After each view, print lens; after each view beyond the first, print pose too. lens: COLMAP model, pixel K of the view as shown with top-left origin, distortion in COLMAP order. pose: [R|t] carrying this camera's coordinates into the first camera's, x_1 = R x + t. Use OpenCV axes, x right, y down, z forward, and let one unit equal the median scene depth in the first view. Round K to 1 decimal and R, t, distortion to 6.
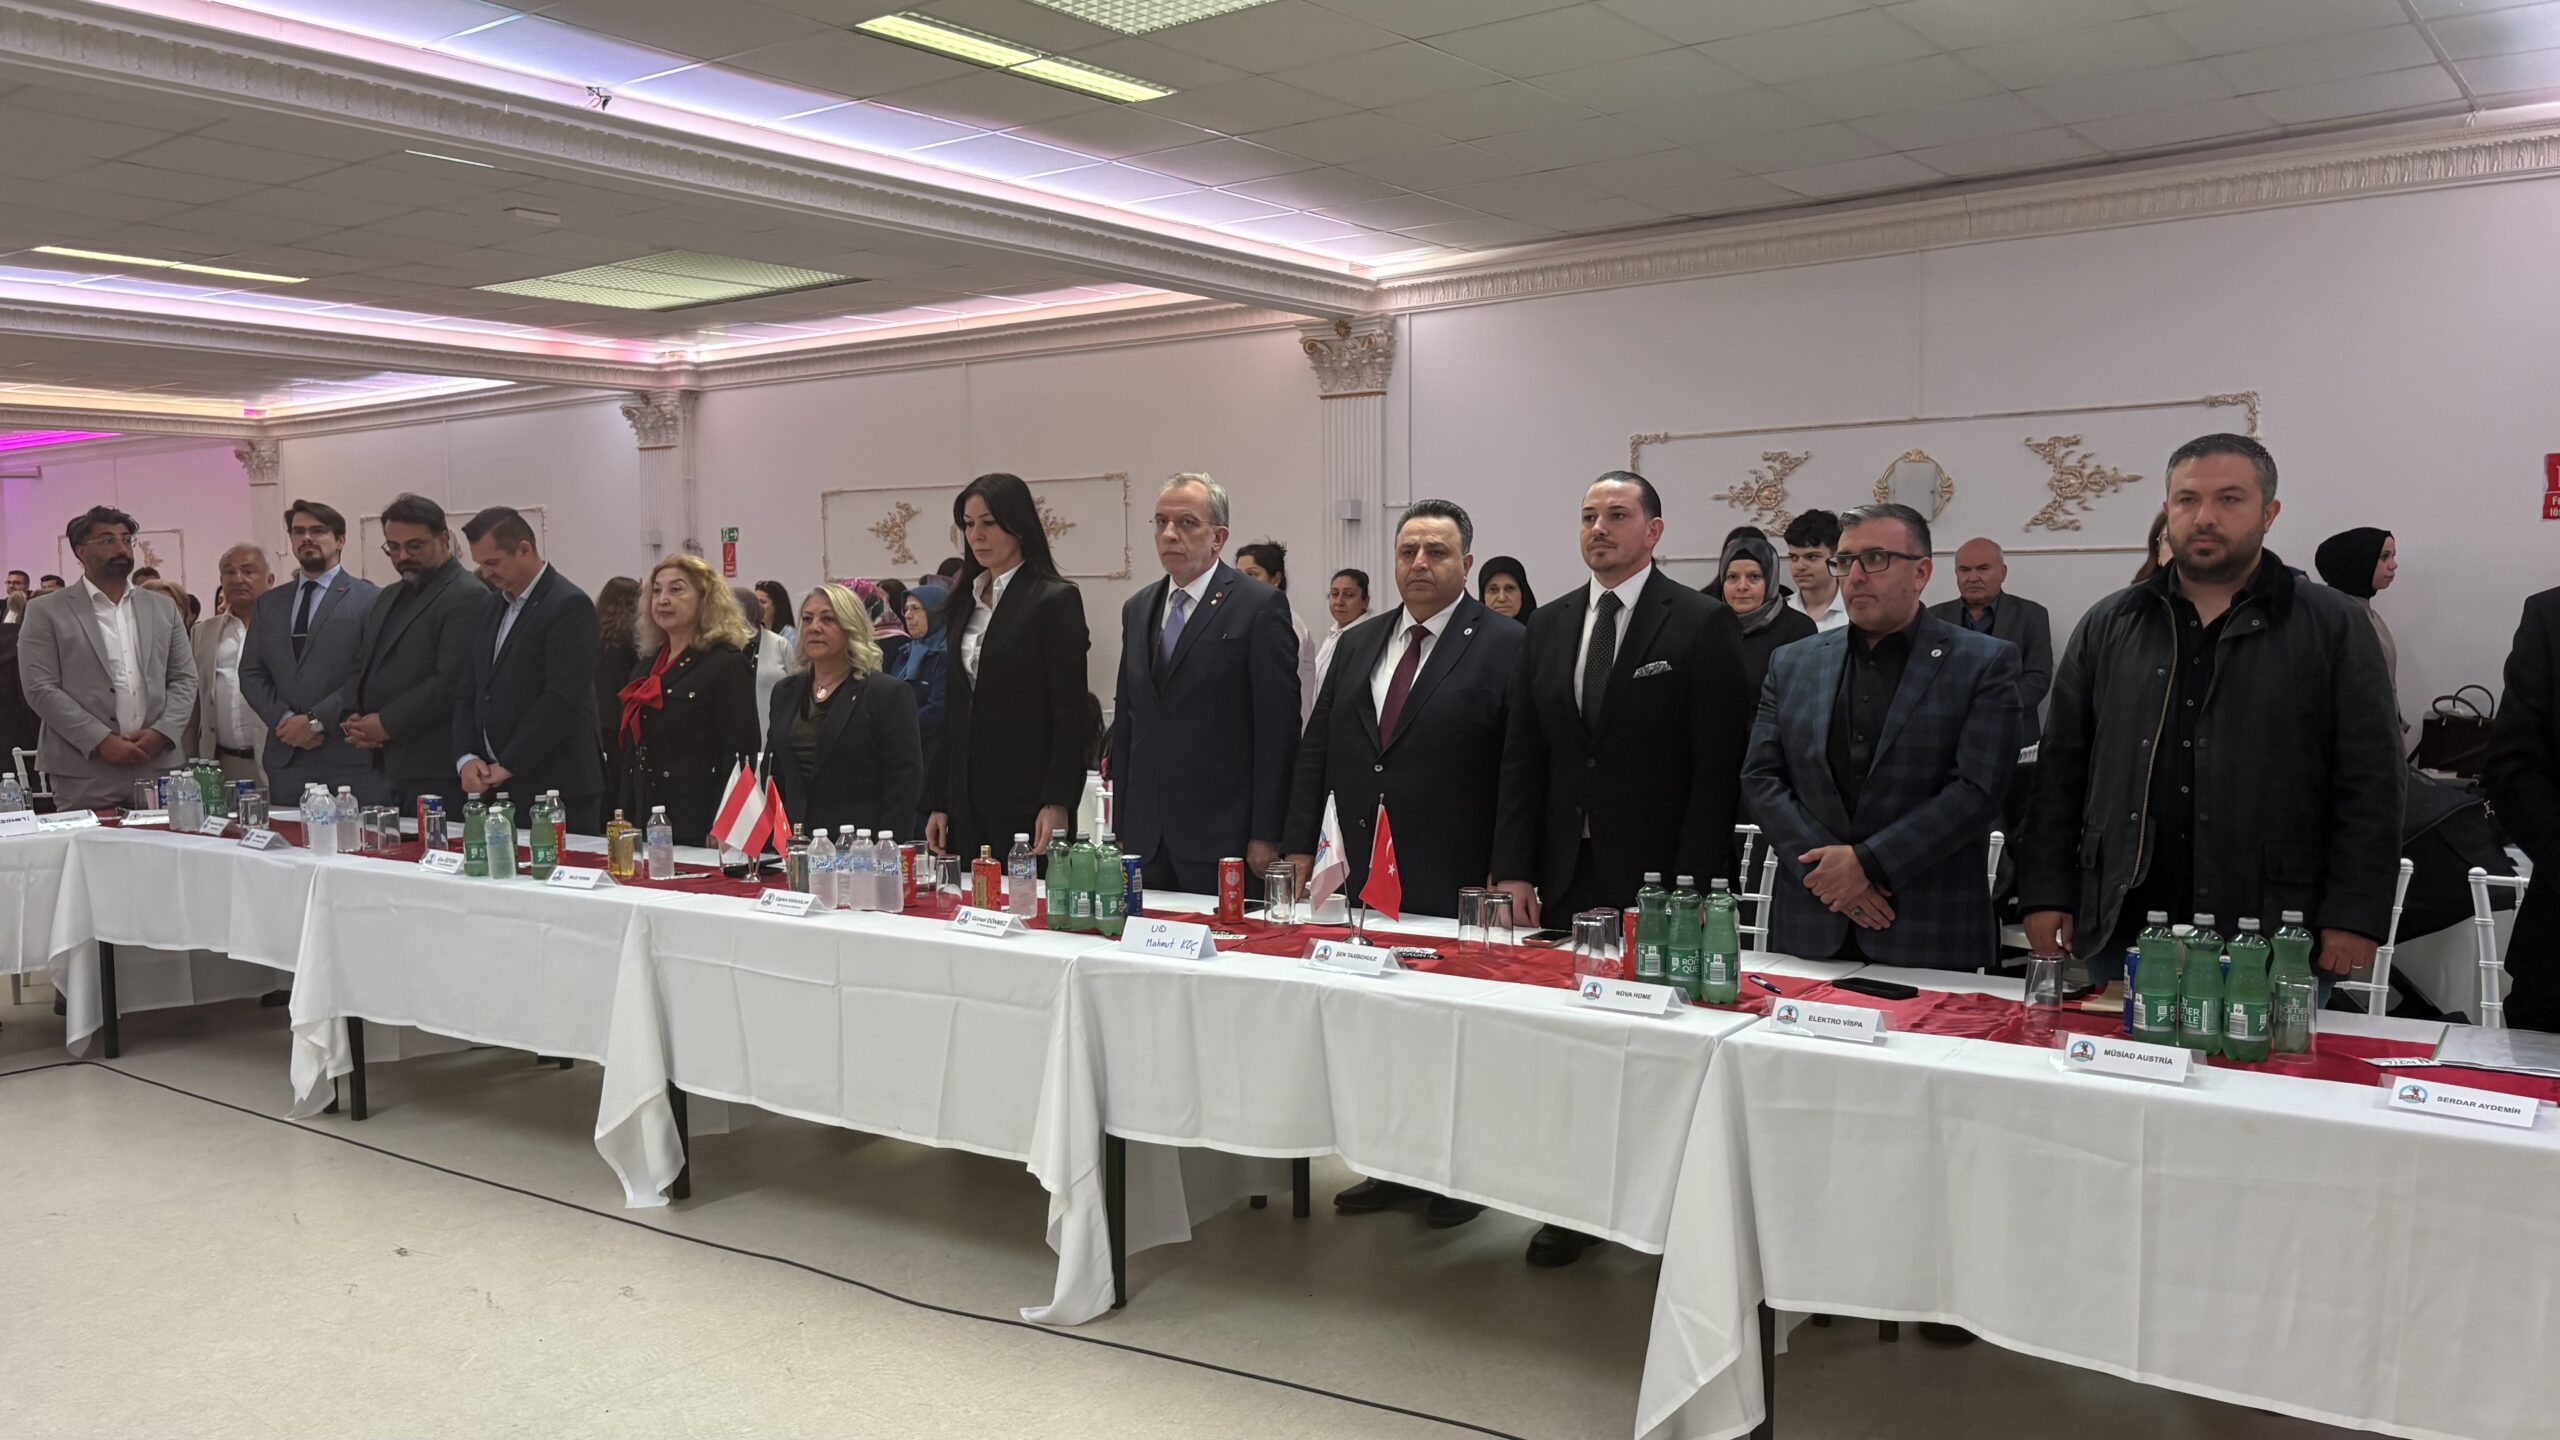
lens RADIAL K [[1959.0, 0, 1280.0], [0, 1959.0, 720.0], [0, 0, 1]] dist [0.075555, -0.106298]
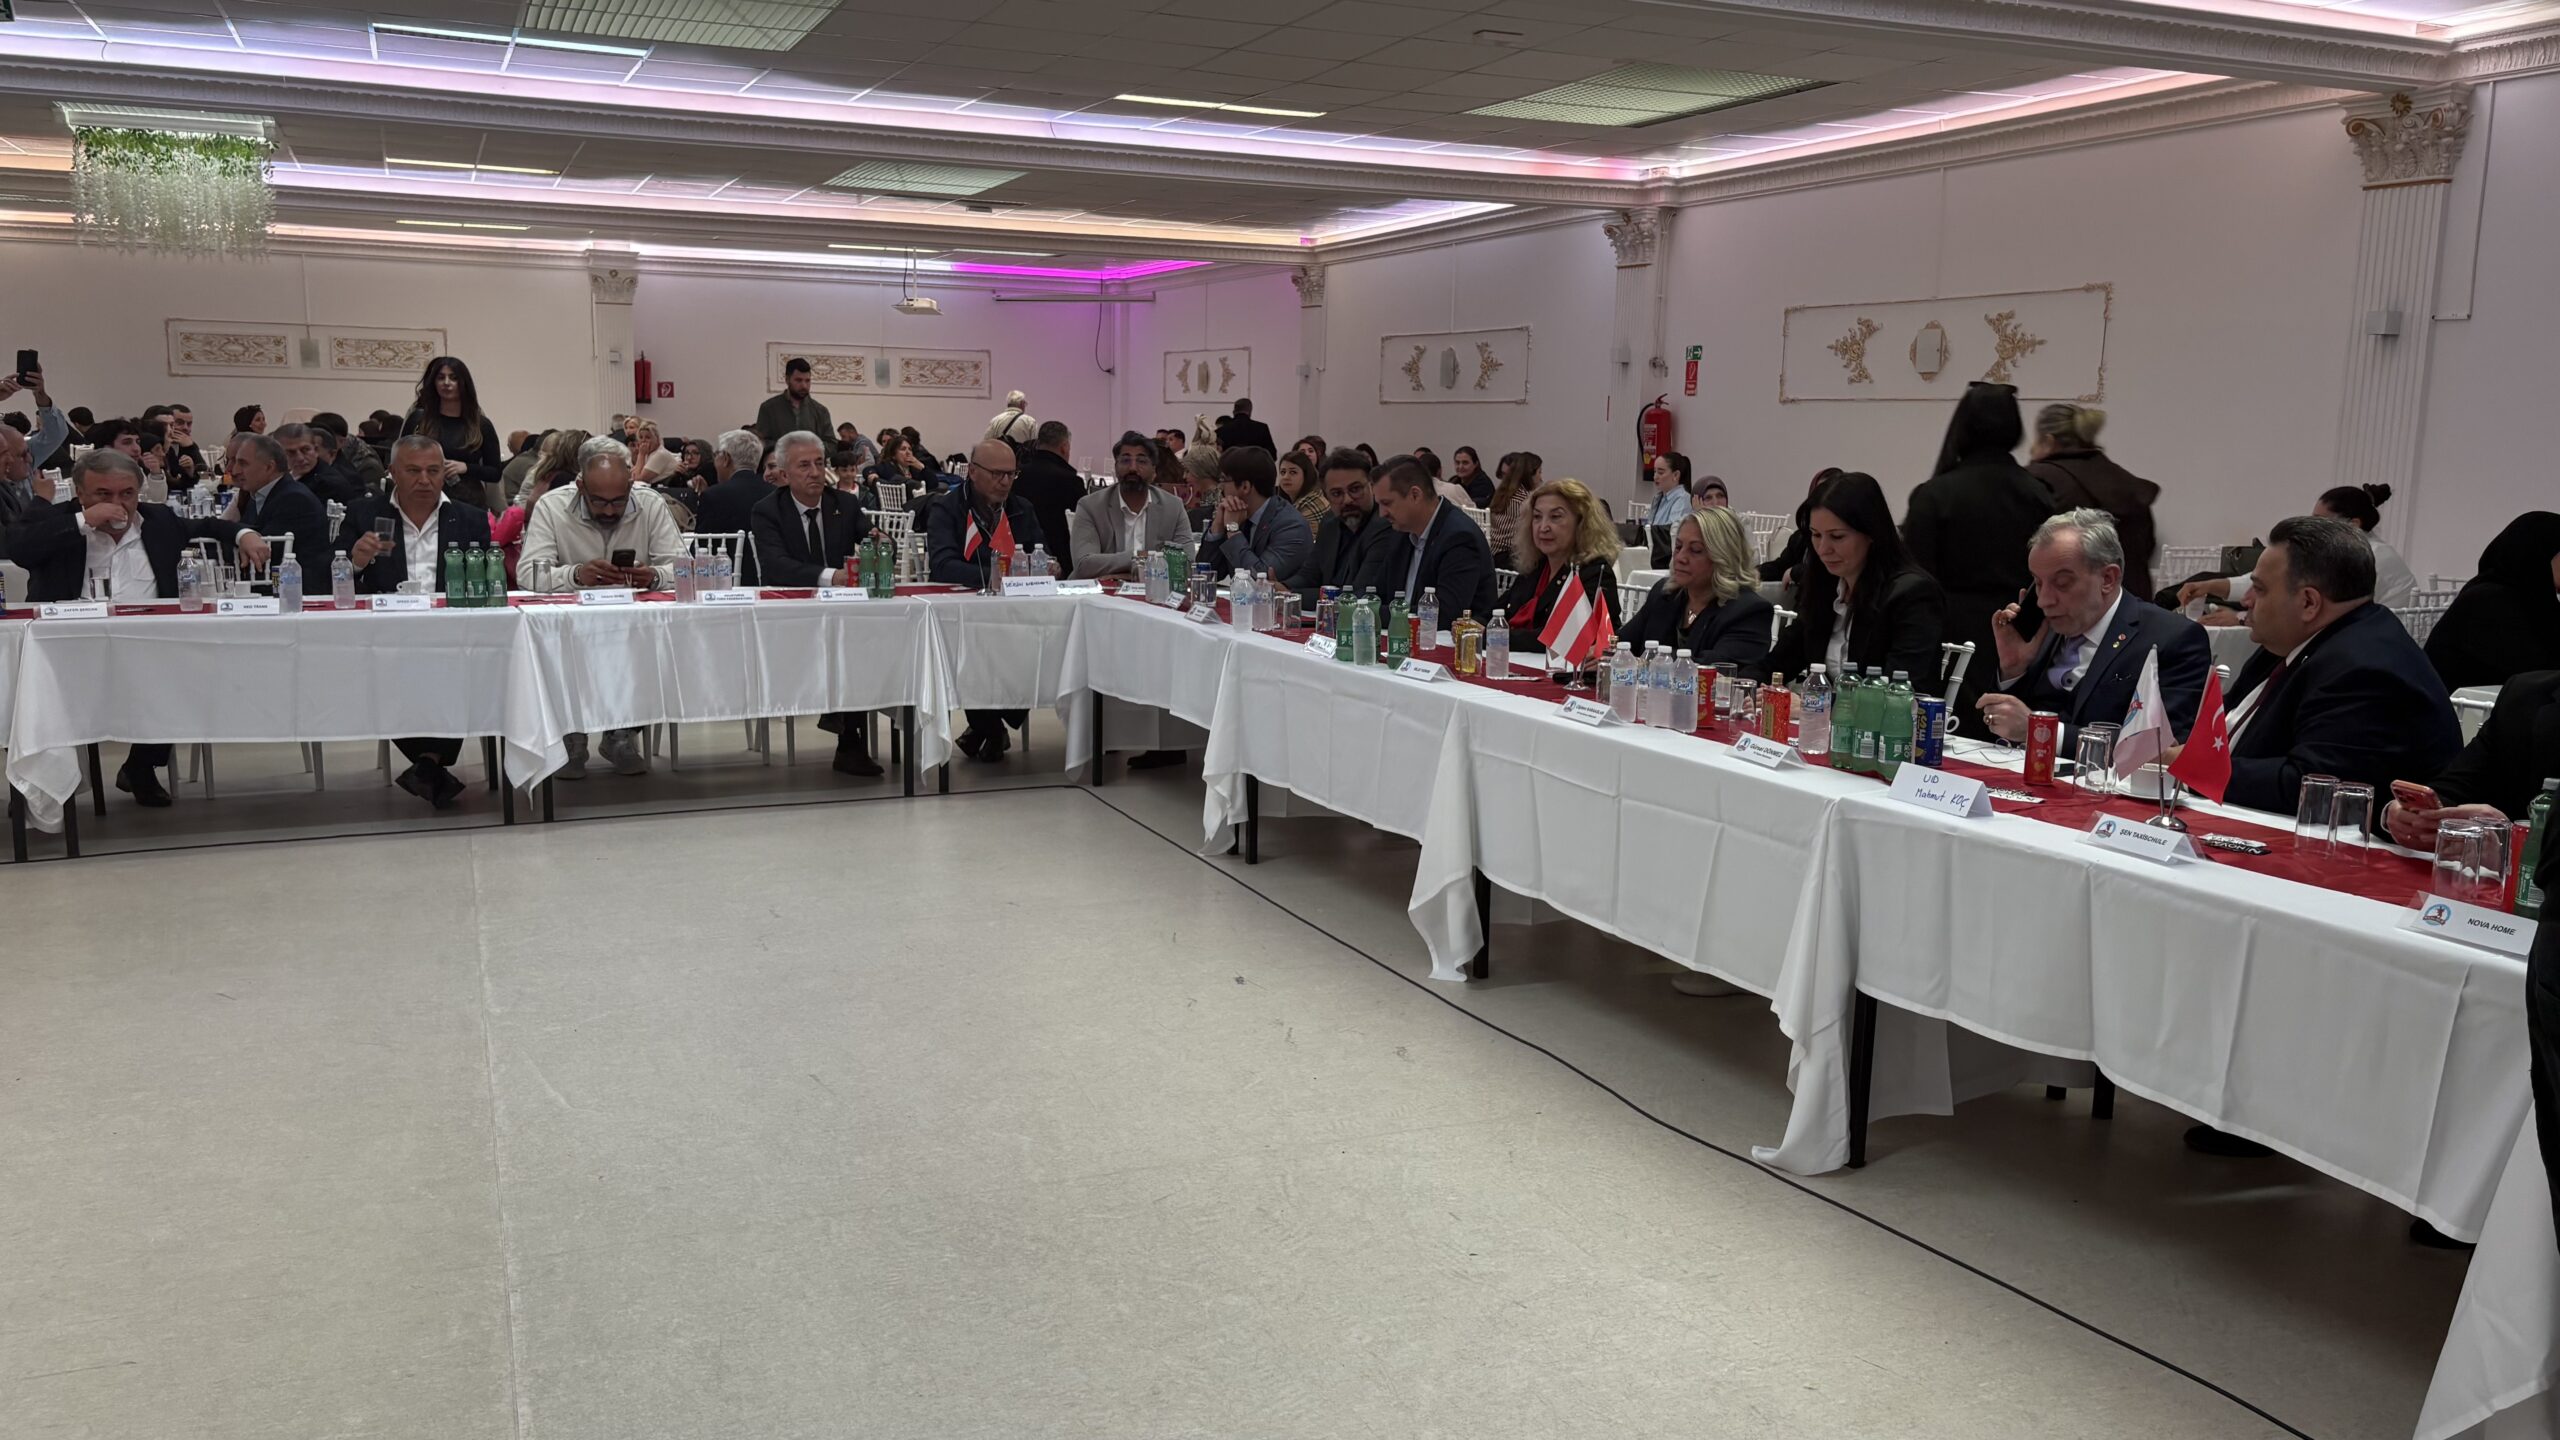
lens RADIAL K [[1931.0, 0, 1280.0], [0, 1931.0, 720.0], [0, 0, 1]] dist [0.074456, -0.095840]
pose [[0.868321, 0.102621, -0.485271, 0.095306], [-0.058512, 0.992724, 0.105236, 0.001231], [0.492540, -0.062984, 0.868008, 0.053685]]
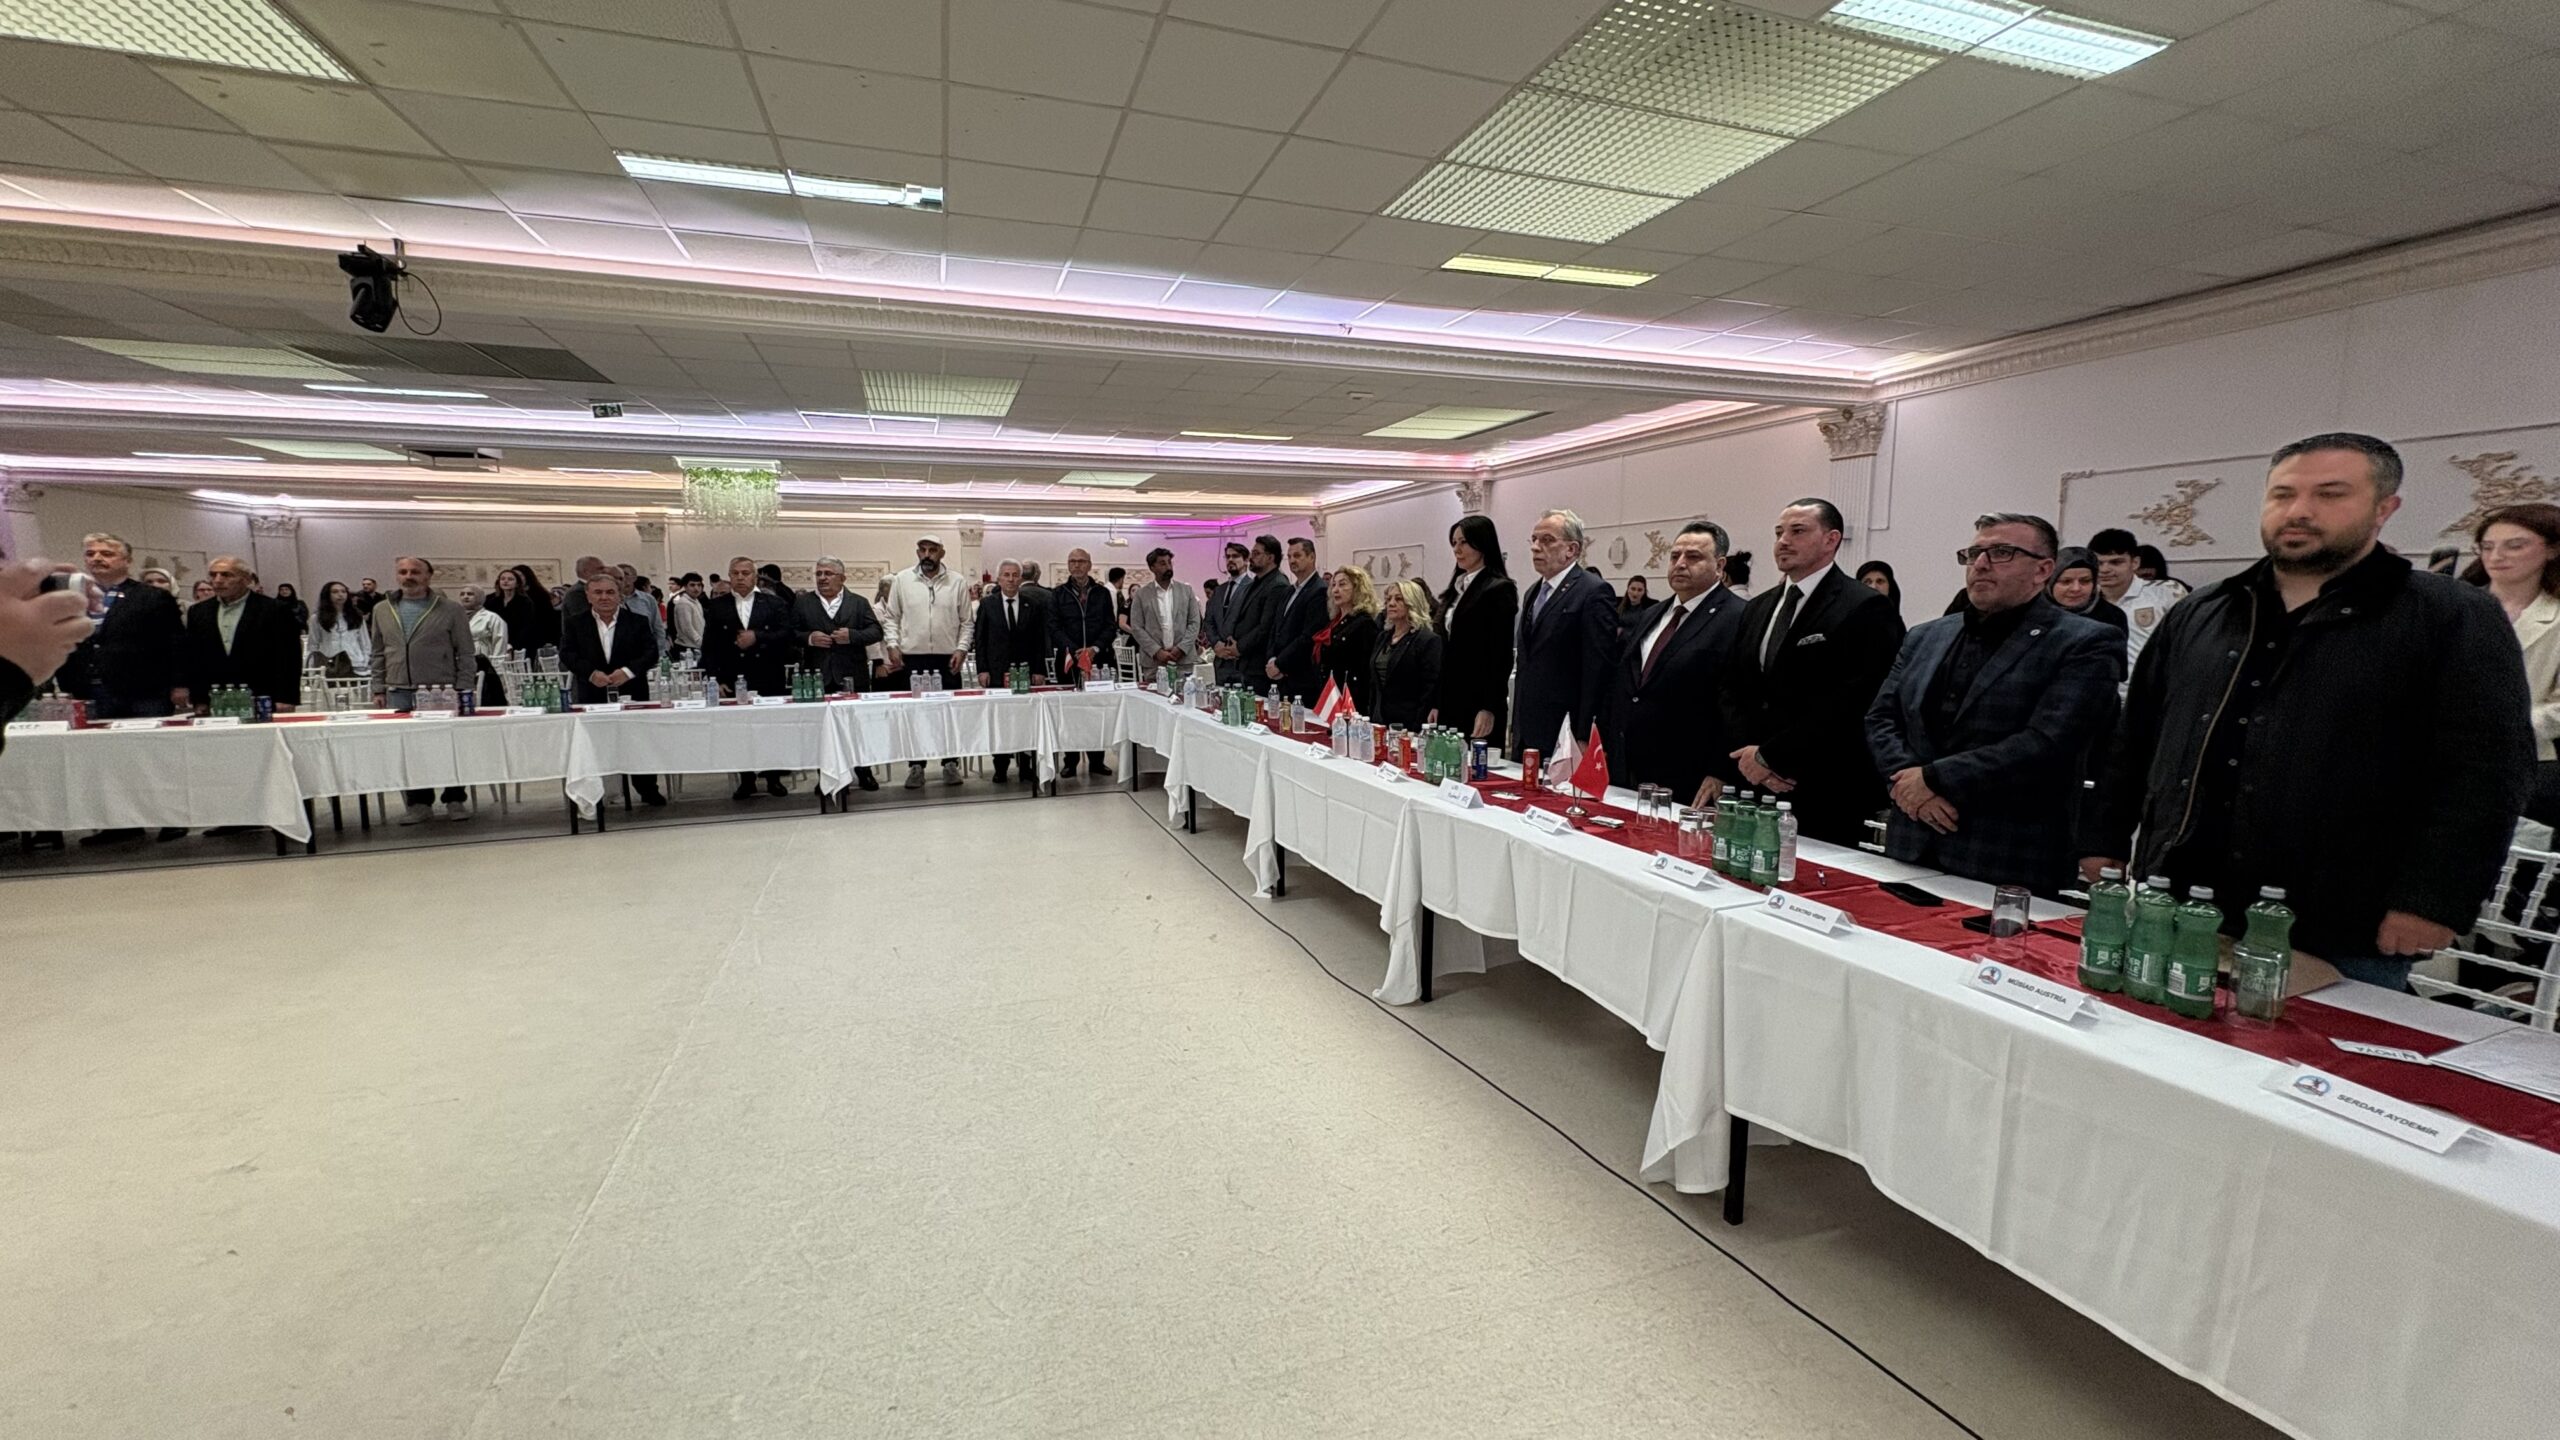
lens RADIAL K [[1010.4, 0, 1280.0], [0, 1010.4, 720.0], [0, 0, 1]] dist [0.000238, 0.000471]
pose [[0.830341, 0.075168, -0.552163, 0.241482], [-0.039224, 0.996287, 0.076643, -0.008386], [0.555874, -0.041982, 0.830206, 0.176674]]
